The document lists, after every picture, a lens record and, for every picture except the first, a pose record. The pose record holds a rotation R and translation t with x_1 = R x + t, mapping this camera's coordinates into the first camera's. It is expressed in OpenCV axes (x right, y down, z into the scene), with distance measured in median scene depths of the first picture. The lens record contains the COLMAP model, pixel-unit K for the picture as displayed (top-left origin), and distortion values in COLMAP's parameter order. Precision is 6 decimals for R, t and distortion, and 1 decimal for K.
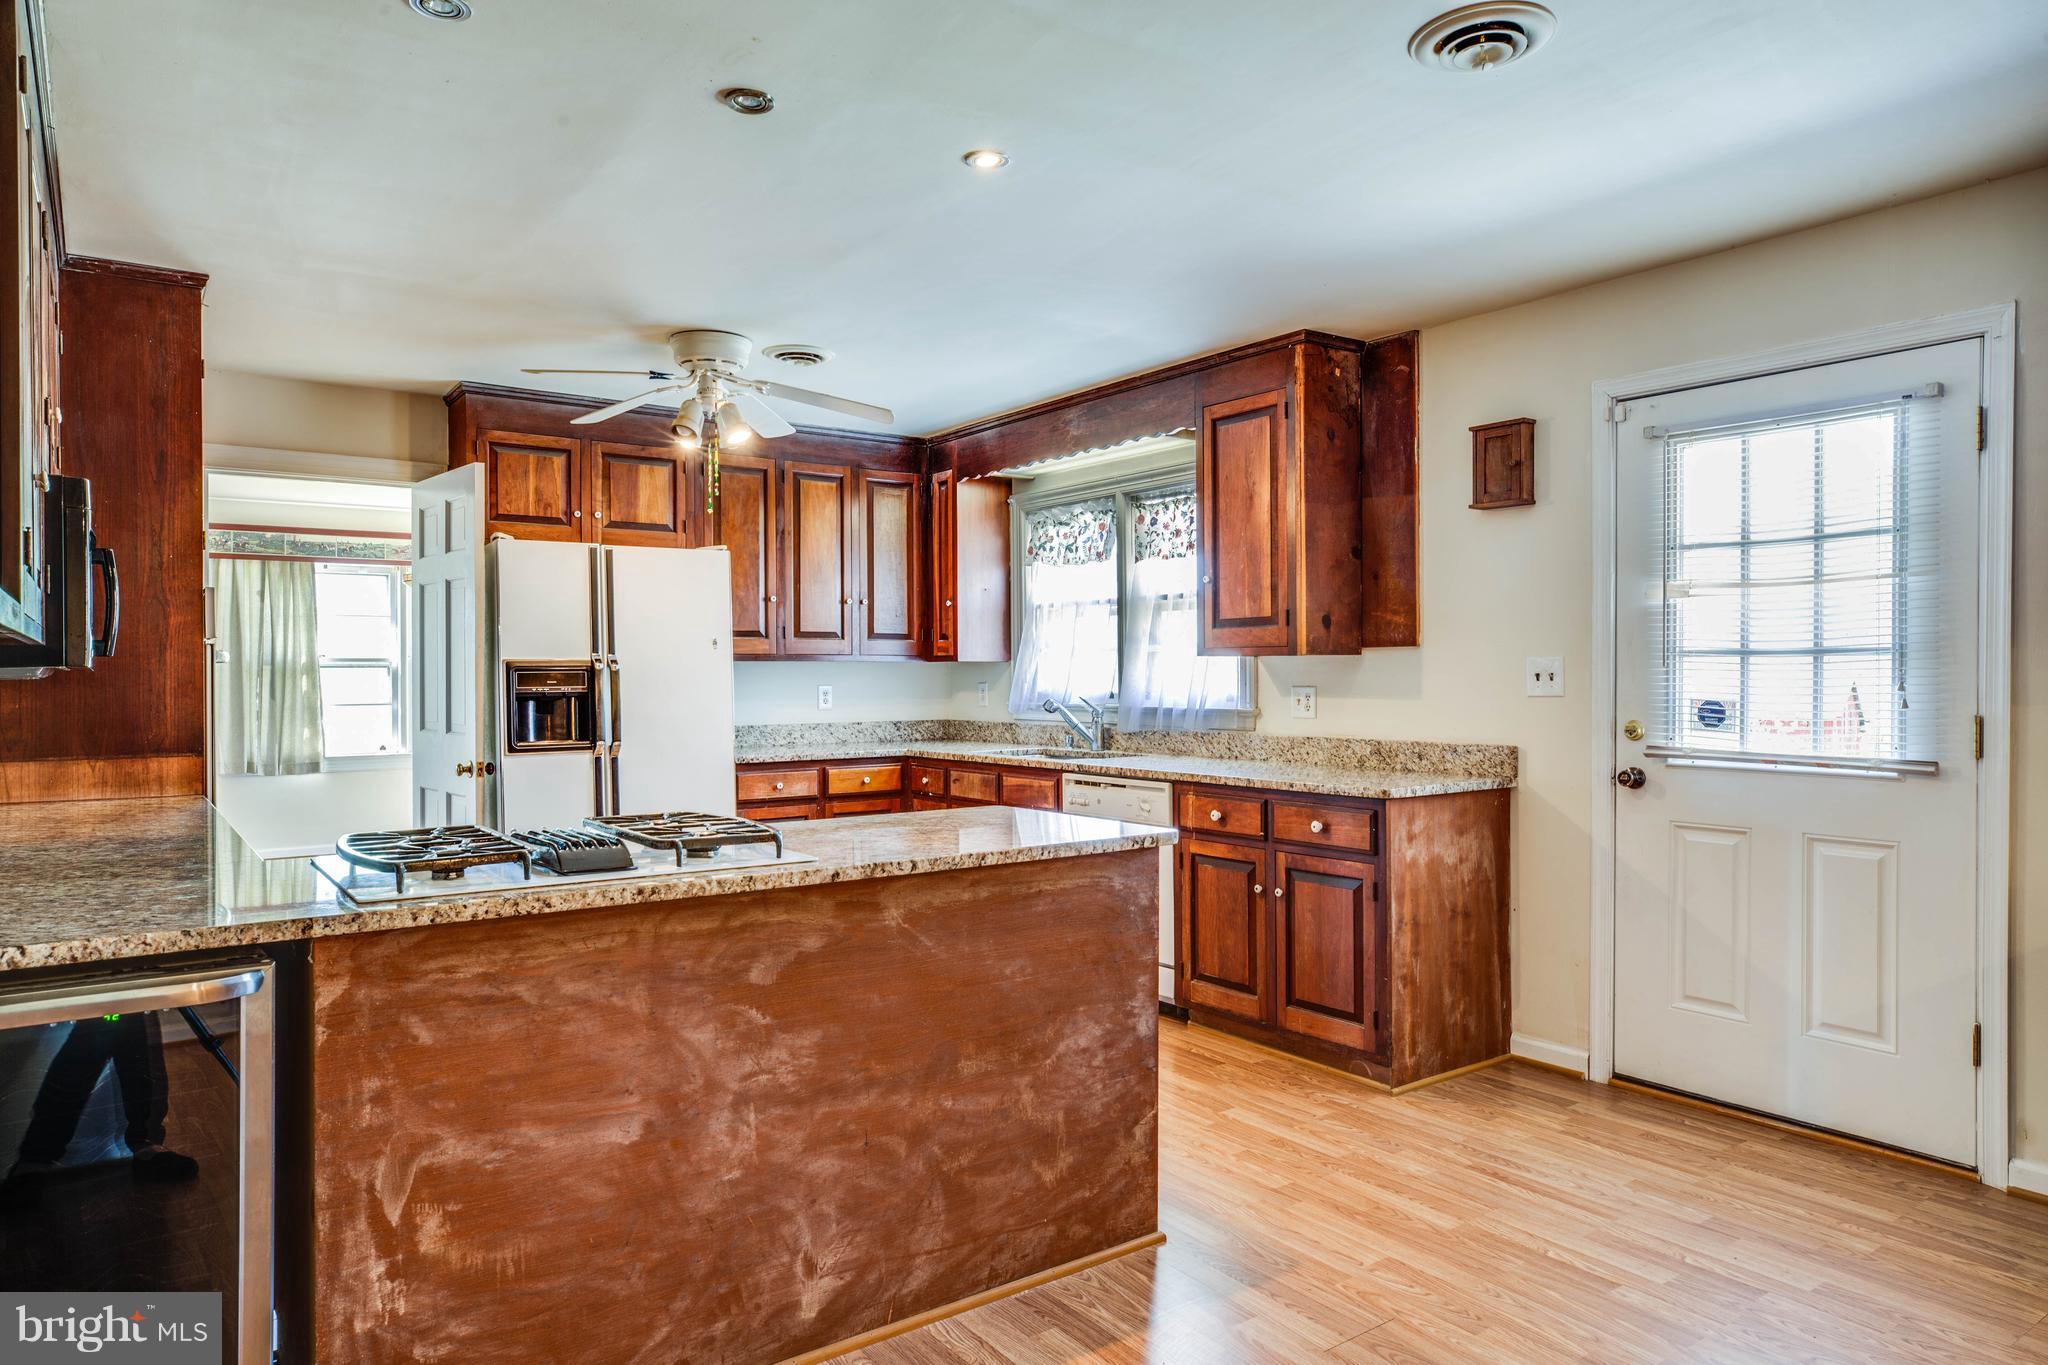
lens RADIAL K [[1288.4, 0, 1017.7], [0, 1288.4, 684.0], [0, 0, 1]] dist [0.006732, 0.002192]
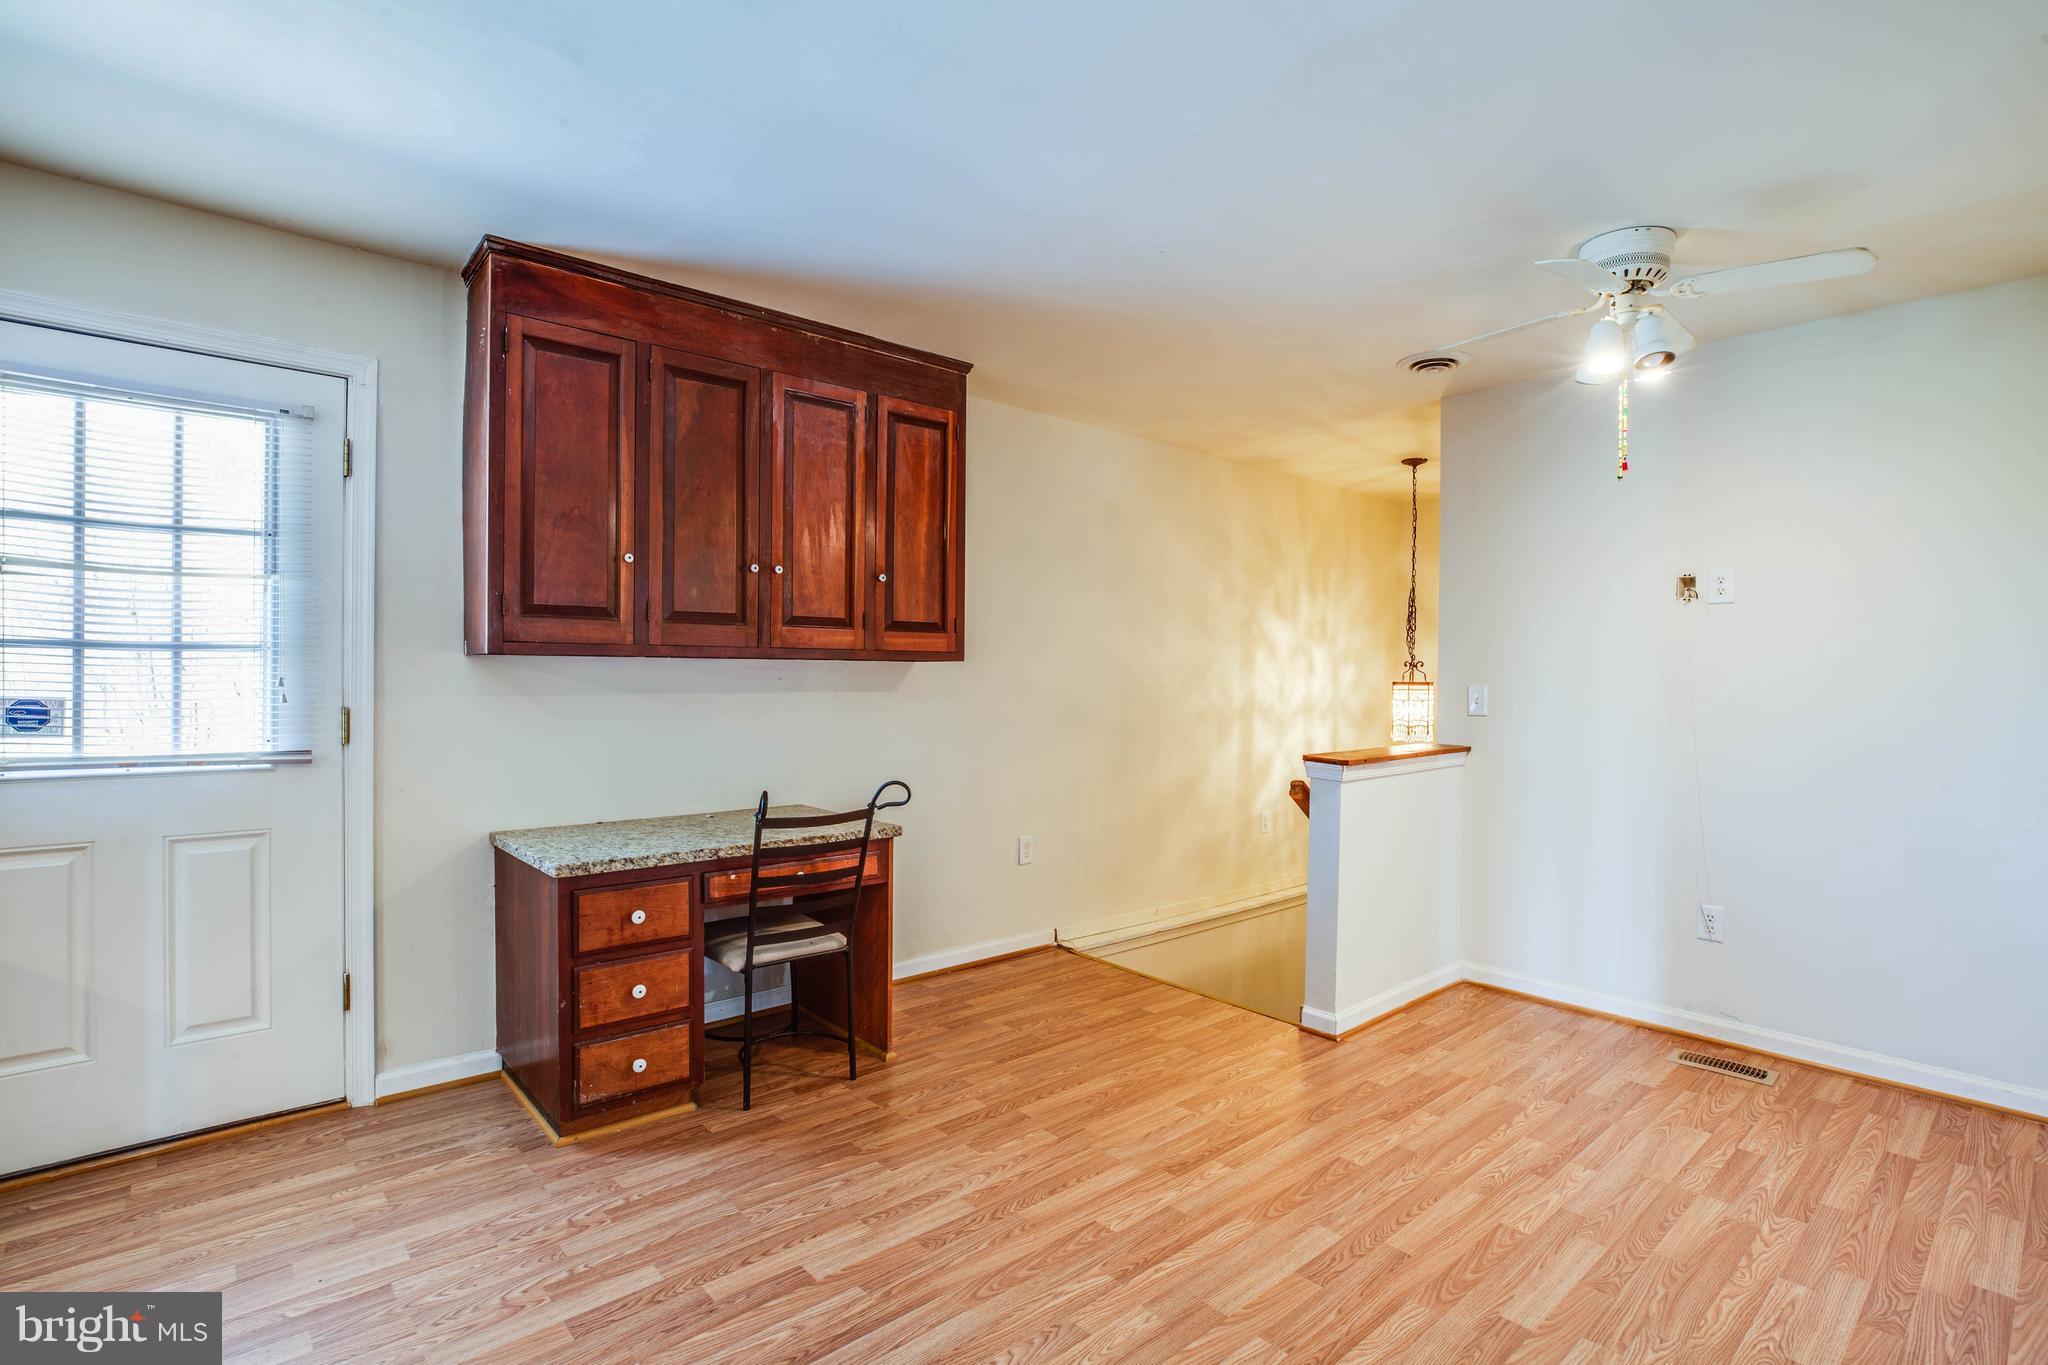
lens RADIAL K [[1000.9, 0, 1018.3], [0, 1000.9, 679.0], [0, 0, 1]] dist [-0.018438, 0.002137]
pose [[-0.111945, -0.008351, 0.993679, -0.193569], [-0.005898, 0.999953, 0.007739, -0.010564], [-0.993697, -0.004995, -0.111989, 0.478887]]
